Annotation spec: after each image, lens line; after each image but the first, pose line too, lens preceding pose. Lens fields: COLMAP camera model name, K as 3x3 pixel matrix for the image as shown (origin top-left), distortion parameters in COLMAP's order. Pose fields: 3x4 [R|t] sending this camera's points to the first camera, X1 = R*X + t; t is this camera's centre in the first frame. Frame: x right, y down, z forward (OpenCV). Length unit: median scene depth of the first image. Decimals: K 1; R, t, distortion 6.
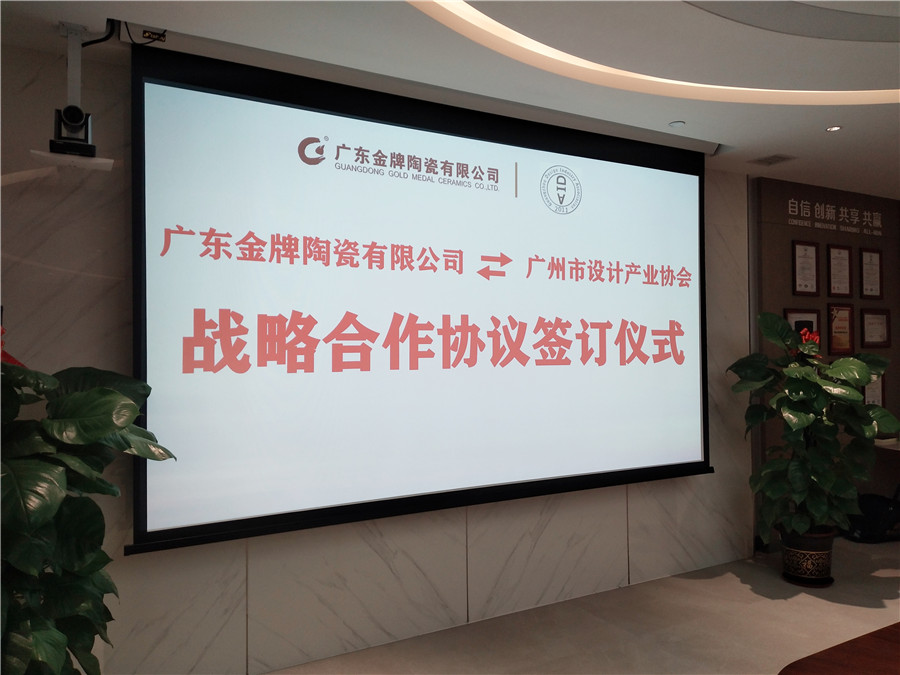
lens RADIAL K [[689.8, 0, 446.8], [0, 689.8, 338.9], [0, 0, 1]] dist [0.038466, -0.040613]
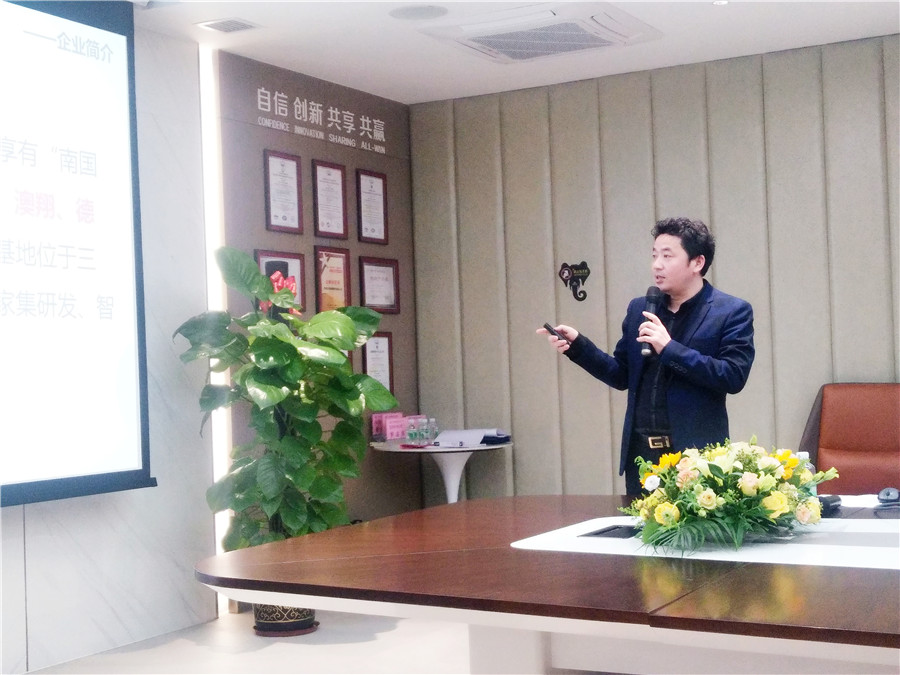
lens RADIAL K [[1452.1, 0, 447.1], [0, 1452.1, 342.9], [0, 0, 1]] dist [0.128618, 0.000000]
pose [[0.851880, -0.008604, 0.523667, -0.116279], [0.019634, 0.999687, -0.015516, 0.087580], [-0.523369, 0.023499, 0.851782, -0.361591]]
